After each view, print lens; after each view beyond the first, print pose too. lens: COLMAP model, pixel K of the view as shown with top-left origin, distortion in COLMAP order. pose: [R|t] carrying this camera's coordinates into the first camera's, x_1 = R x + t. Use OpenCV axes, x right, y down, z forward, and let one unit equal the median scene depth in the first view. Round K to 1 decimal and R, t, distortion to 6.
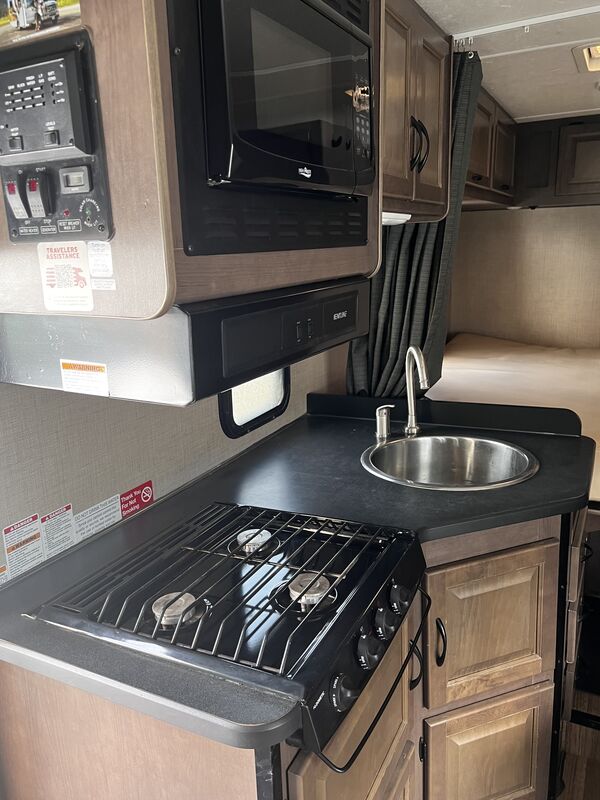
lens RADIAL K [[636.5, 0, 300.3], [0, 636.5, 398.2], [0, 0, 1]] dist [0.001098, 0.000363]
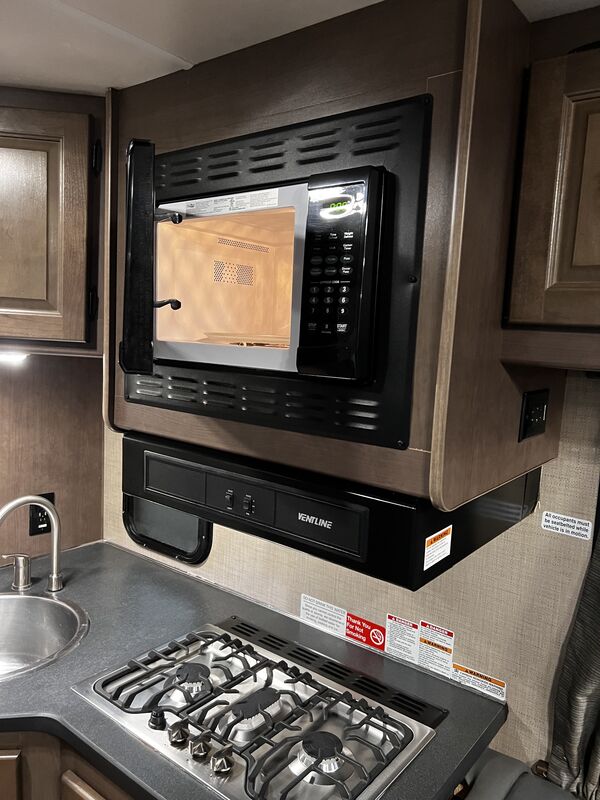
lens RADIAL K [[605.3, 0, 299.3], [0, 605.3, 401.3], [0, 0, 1]] dist [0.025288, -0.000686]
pose [[-0.205397, 0.126326, -0.970491, 0.712183], [-0.278834, 0.942982, 0.181759, -0.363002], [0.938117, 0.307939, -0.158462, 0.935943]]
